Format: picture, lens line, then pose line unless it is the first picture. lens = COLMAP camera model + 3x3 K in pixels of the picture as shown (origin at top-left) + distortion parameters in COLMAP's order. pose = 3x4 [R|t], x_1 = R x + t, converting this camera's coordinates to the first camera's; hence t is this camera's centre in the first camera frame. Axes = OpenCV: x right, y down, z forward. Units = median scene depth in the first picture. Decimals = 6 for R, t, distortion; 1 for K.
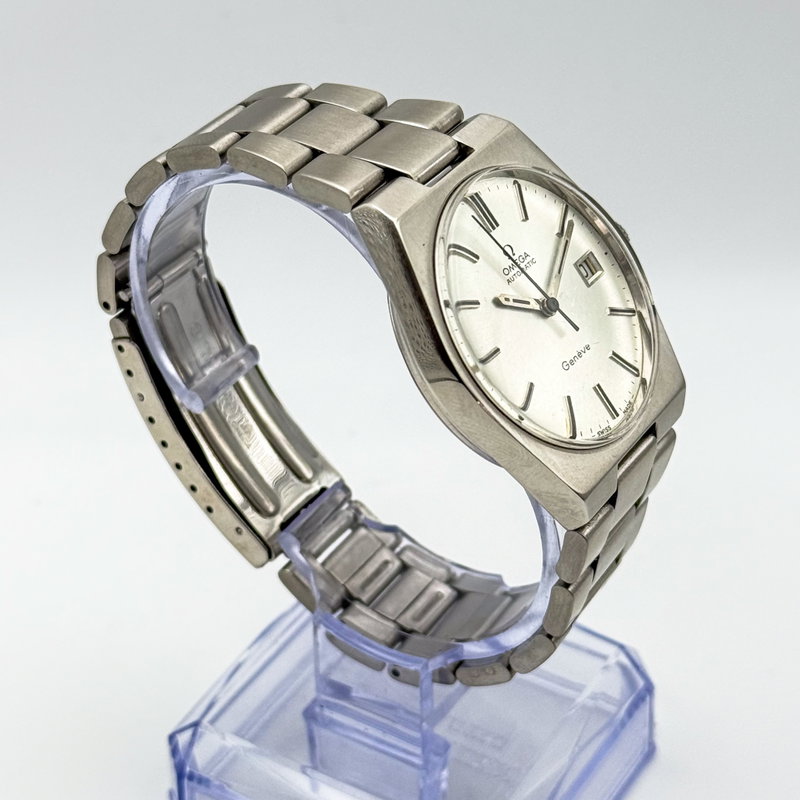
lens RADIAL K [[2206.9, 0, 400.0], [0, 2206.9, 400.0], [0, 0, 1]] dist [0.065037, 0.407883]
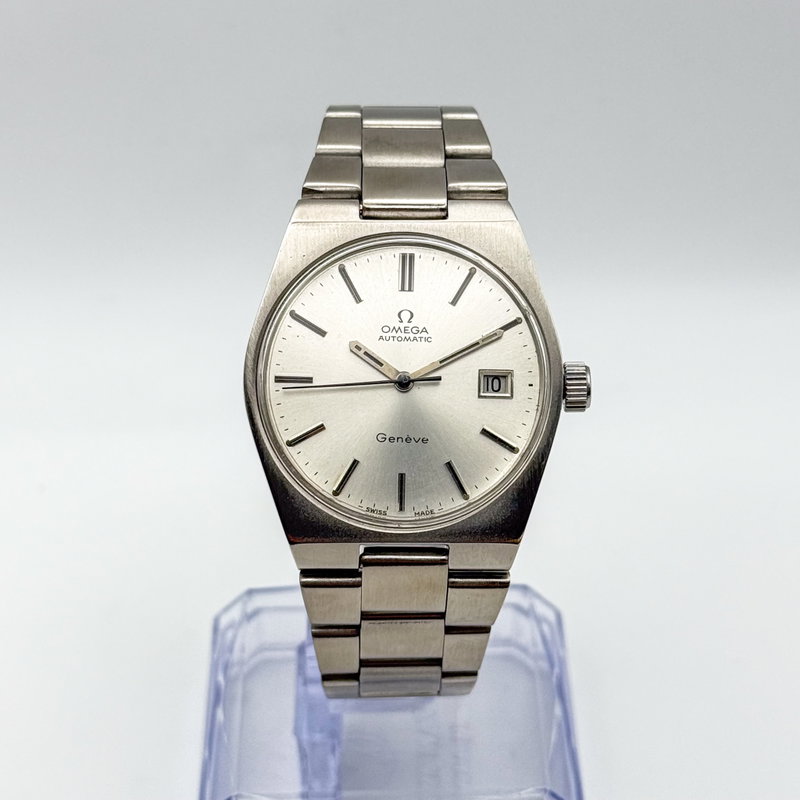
lens RADIAL K [[2206.9, 0, 400.0], [0, 2206.9, 400.0], [0, 0, 1]] dist [0.065037, 0.407883]
pose [[0.538227, 0.505970, -0.674022, 0.719230], [-0.493635, 0.837463, 0.234478, -0.259392], [0.683107, 0.206519, 0.700510, 0.269294]]
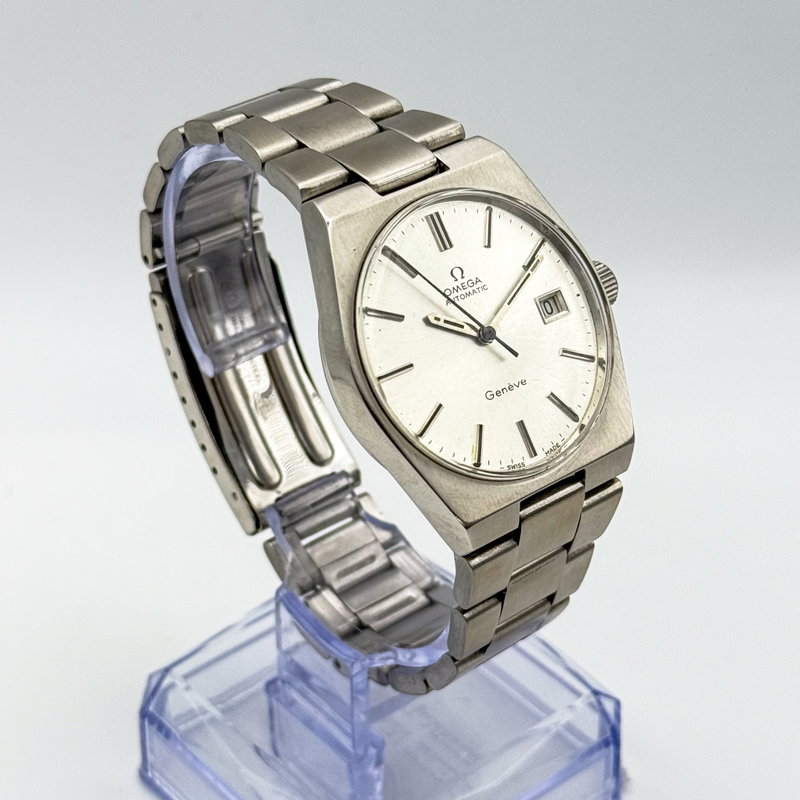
lens RADIAL K [[2206.9, 0, 400.0], [0, 2206.9, 400.0], [0, 0, 1]] dist [0.065037, 0.407883]
pose [[0.947809, 0.194696, -0.252491, 0.274467], [-0.194032, 0.980602, 0.027781, -0.031574], [0.253002, 0.022660, 0.967200, 0.016817]]
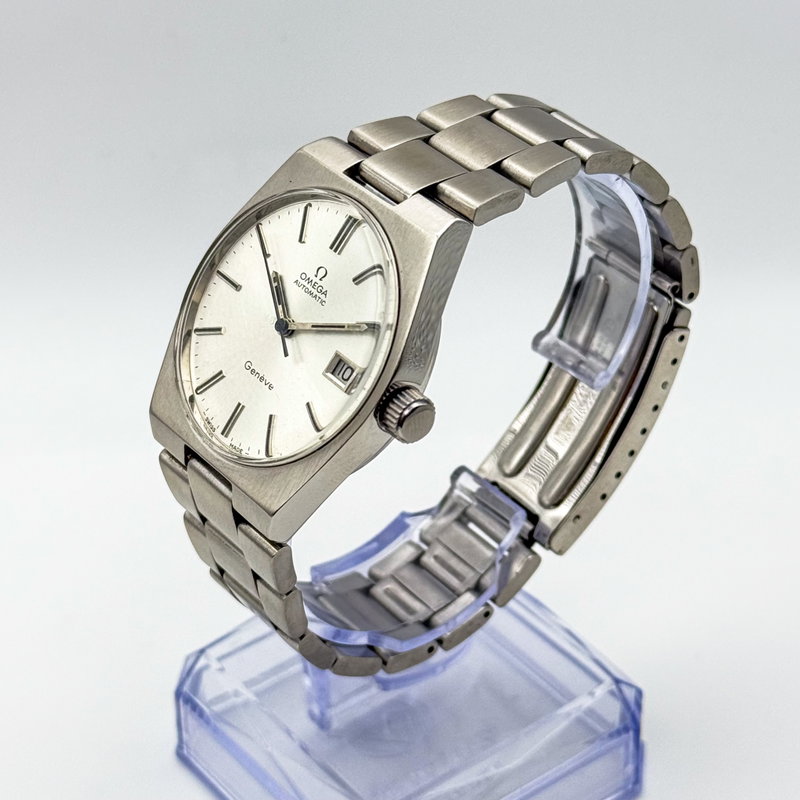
lens RADIAL K [[2206.9, 0, 400.0], [0, 2206.9, 400.0], [0, 0, 1]] dist [0.065037, 0.407883]
pose [[-0.349343, 0.560979, -0.750508, 0.803951], [-0.521603, 0.548962, 0.653124, -0.693059], [0.778389, 0.619631, 0.100832, 0.907626]]
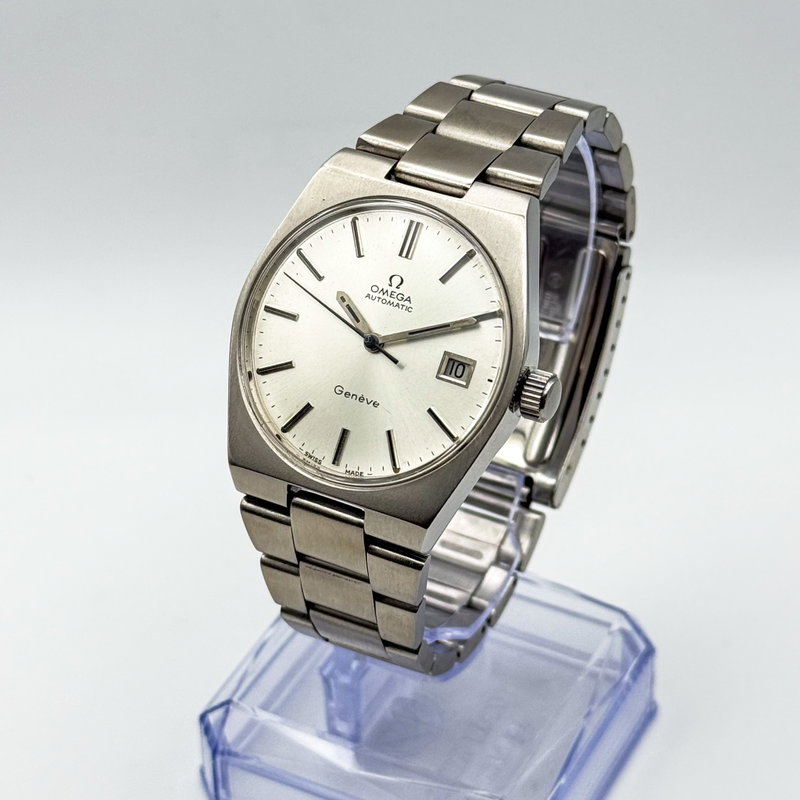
lens RADIAL K [[2206.9, 0, 400.0], [0, 2206.9, 400.0], [0, 0, 1]] dist [0.065037, 0.407883]
pose [[0.076082, 0.596414, -0.799063, 0.861761], [-0.567989, 0.684578, 0.456883, -0.476513], [0.819512, 0.419098, 0.390841, 0.584731]]
